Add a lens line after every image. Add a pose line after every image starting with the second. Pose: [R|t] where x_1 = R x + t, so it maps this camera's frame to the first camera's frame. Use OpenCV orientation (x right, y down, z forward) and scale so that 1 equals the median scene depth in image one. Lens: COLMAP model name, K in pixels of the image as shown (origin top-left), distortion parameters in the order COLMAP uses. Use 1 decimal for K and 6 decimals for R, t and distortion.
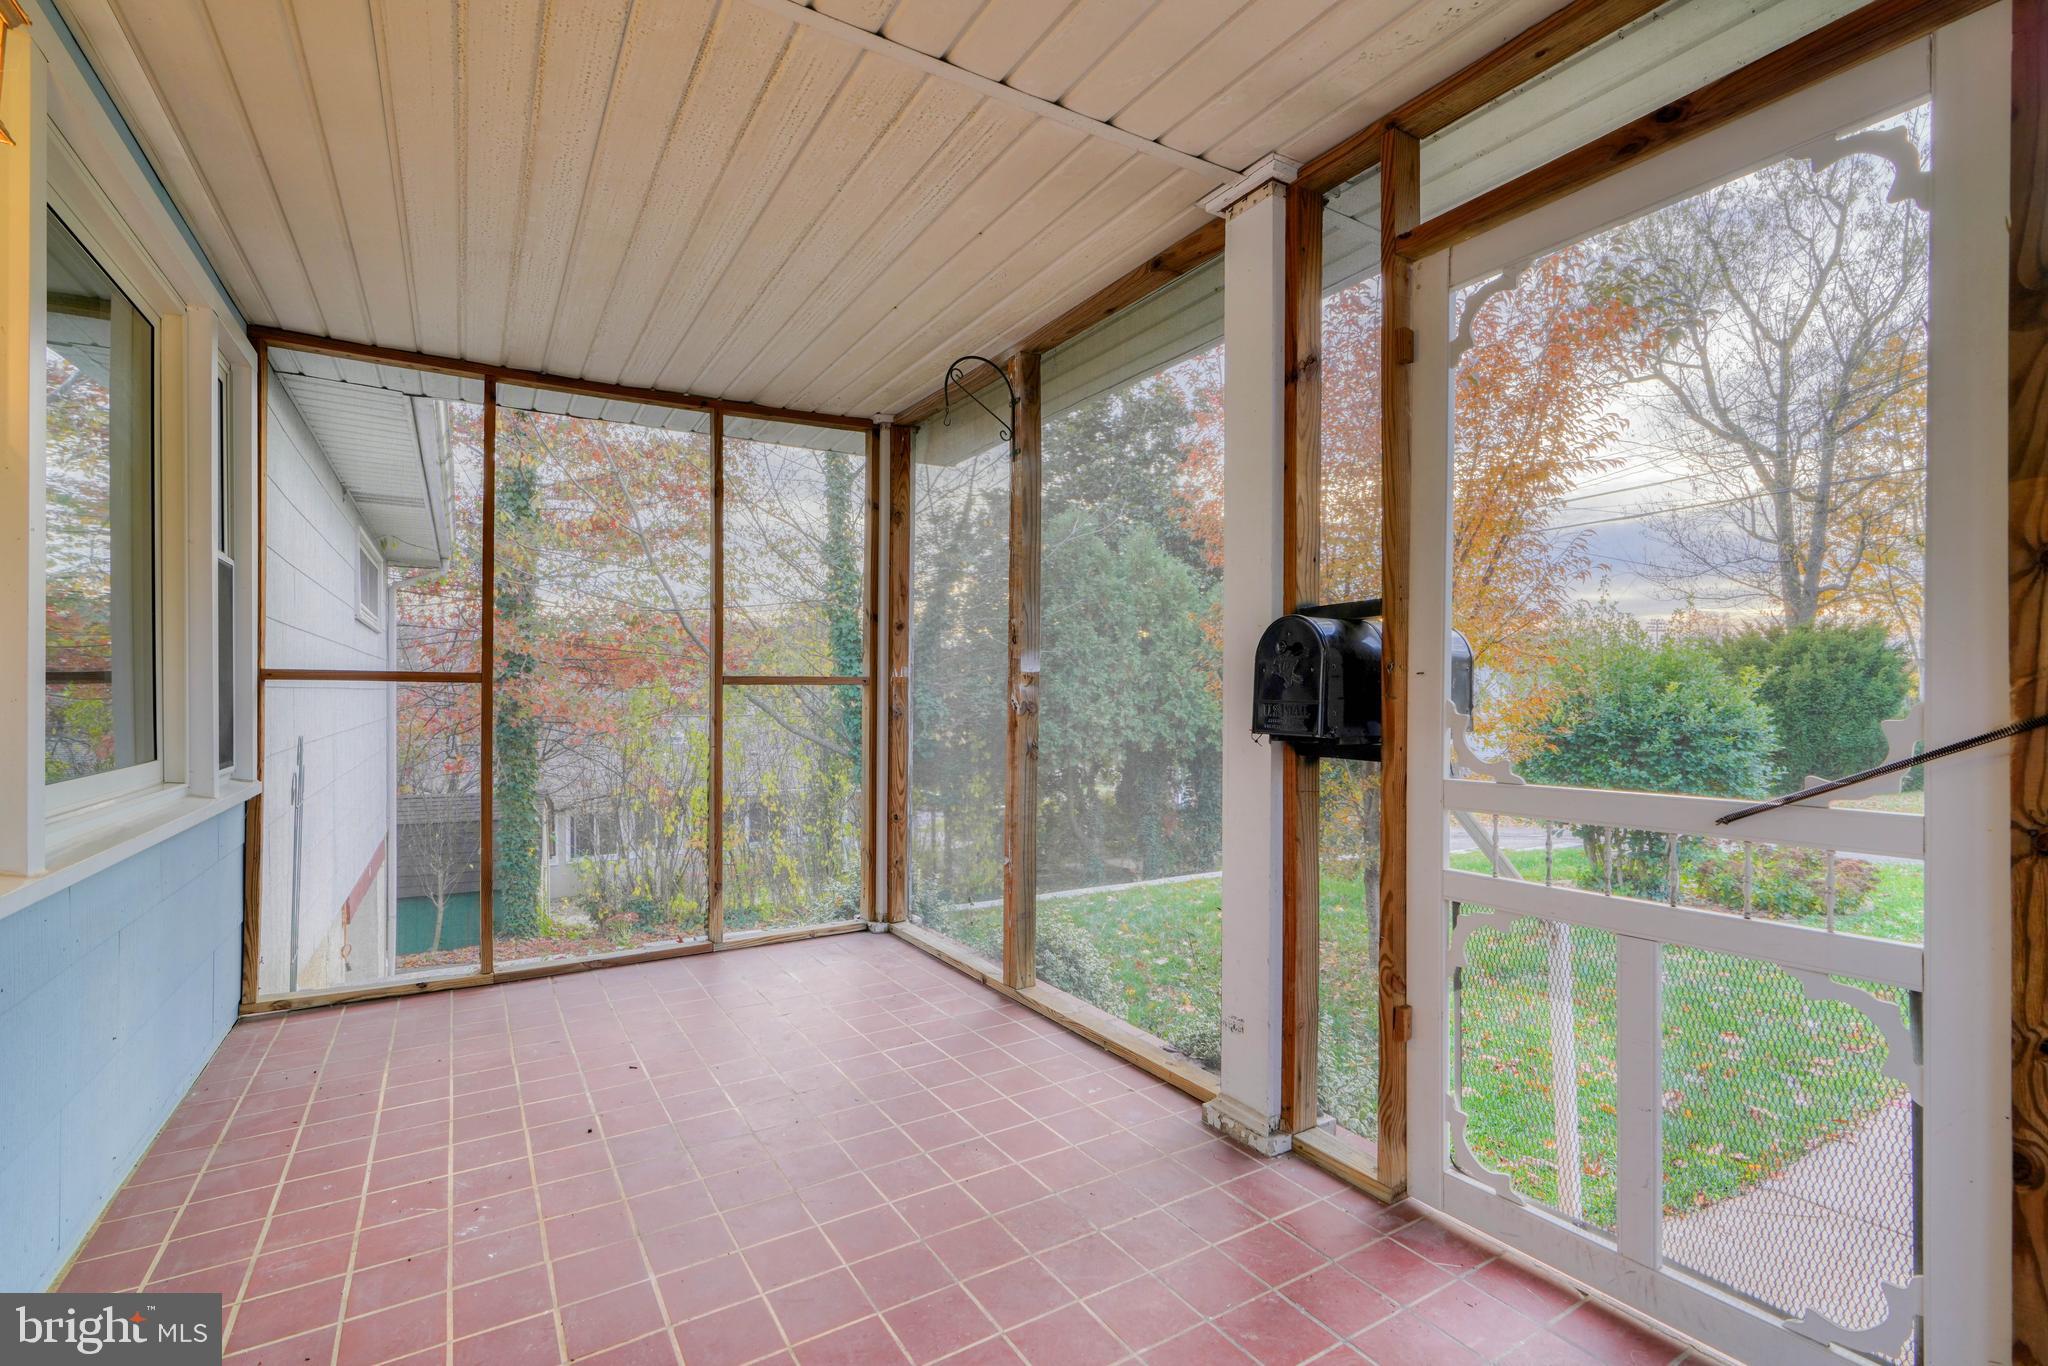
lens RADIAL K [[918.8, 0, 1023.0], [0, 918.8, 678.0], [0, 0, 1]] dist [-0.001428, 0.000857]
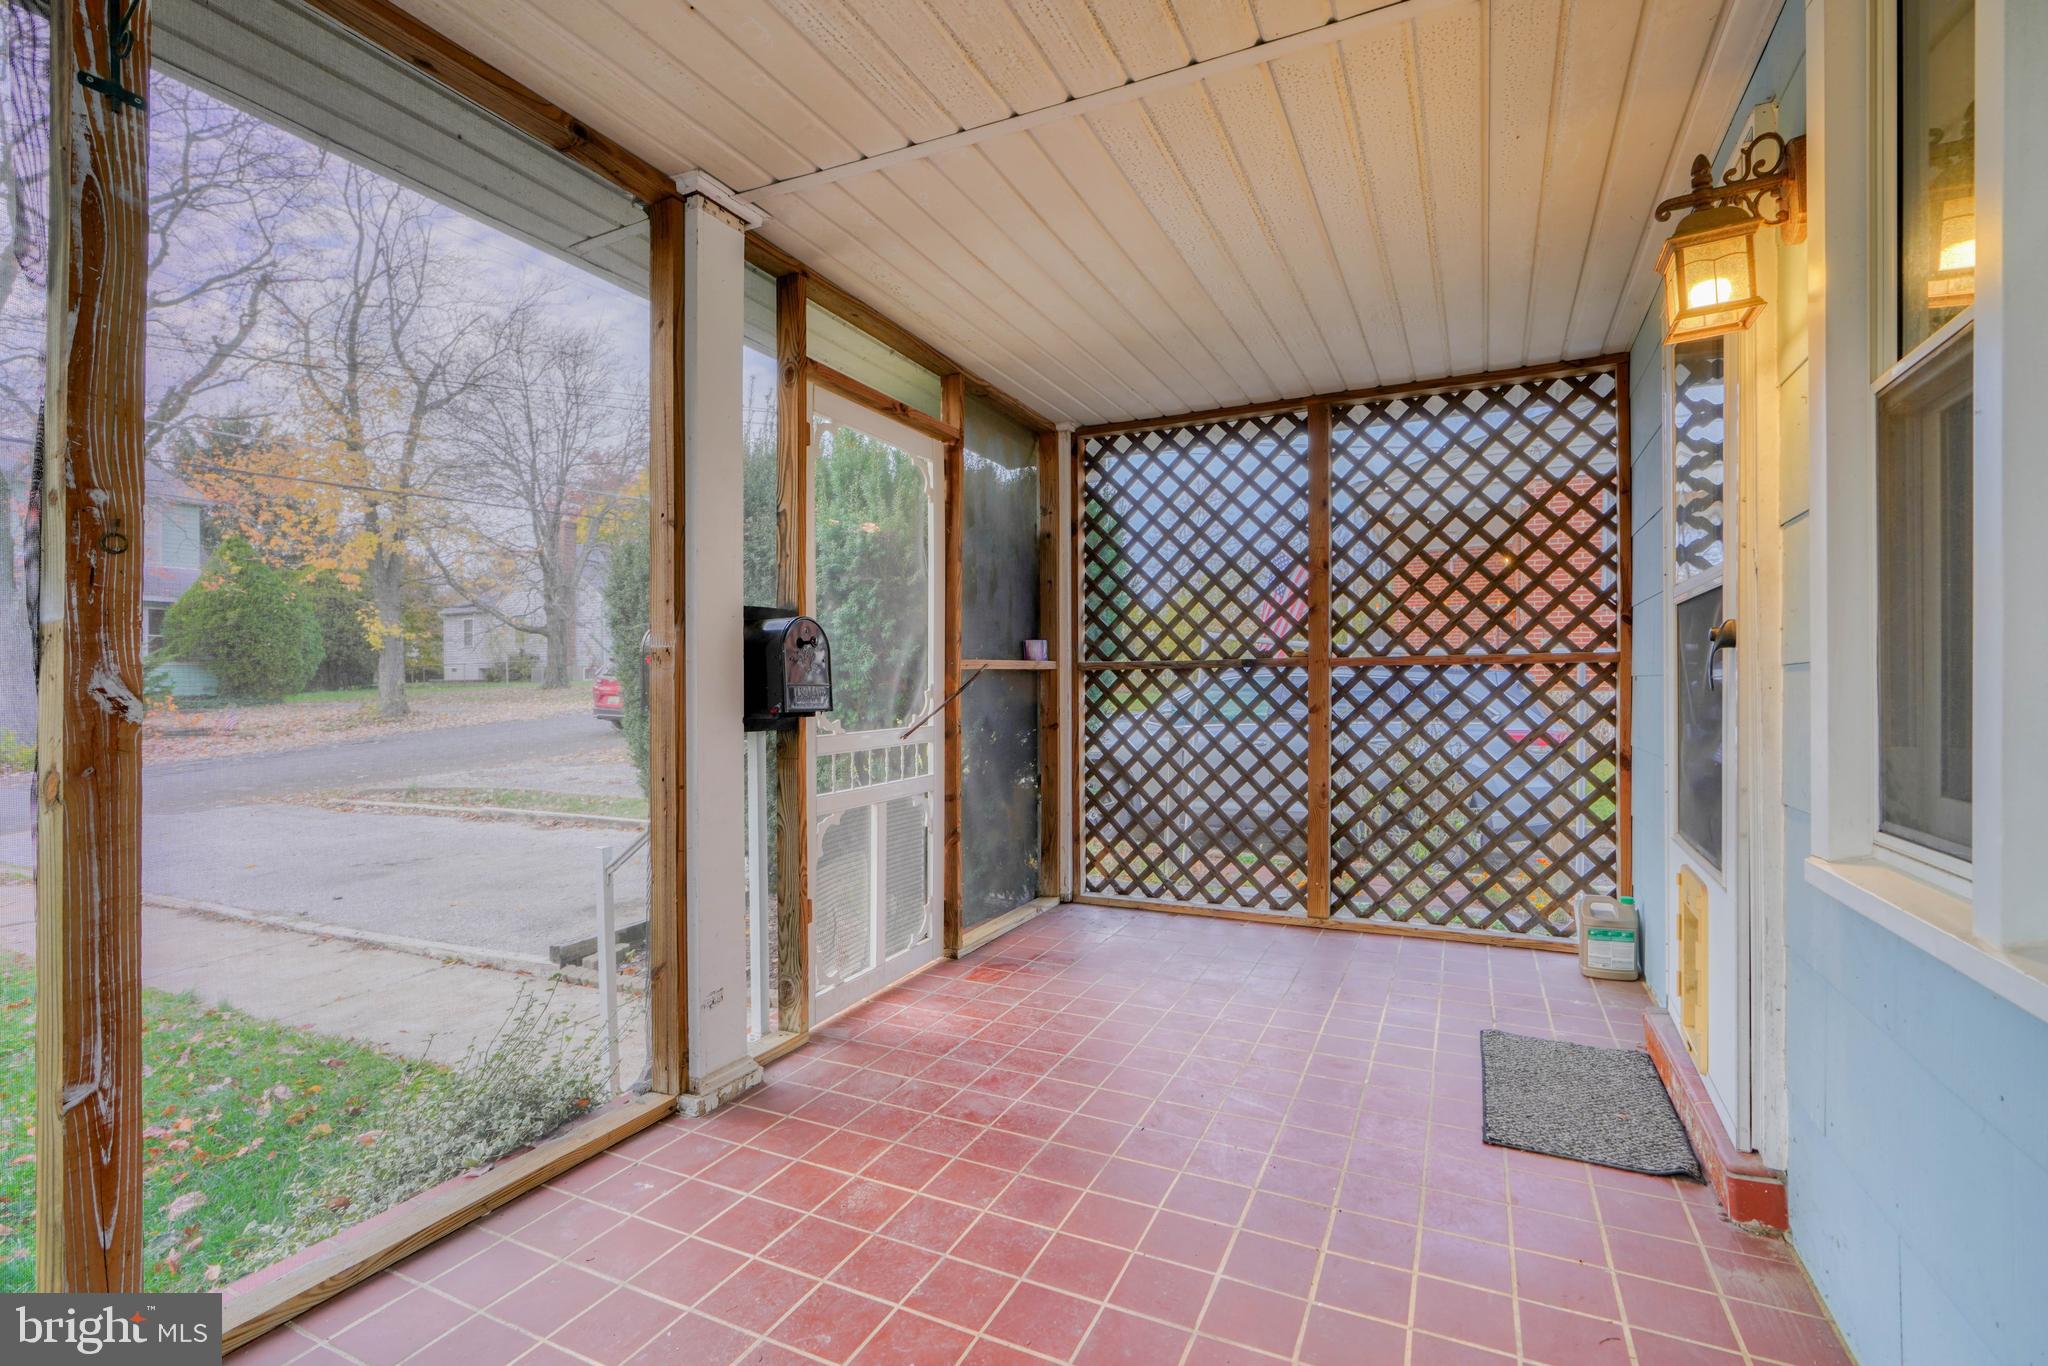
lens RADIAL K [[918.8, 0, 1023.0], [0, 918.8, 678.0], [0, 0, 1]] dist [-0.001428, 0.000857]
pose [[-0.533081, 0.010423, 0.846000, -0.776353], [-0.010479, 0.999766, -0.018921, 0.030172], [-0.845999, -0.018952, -0.532847, 1.179729]]
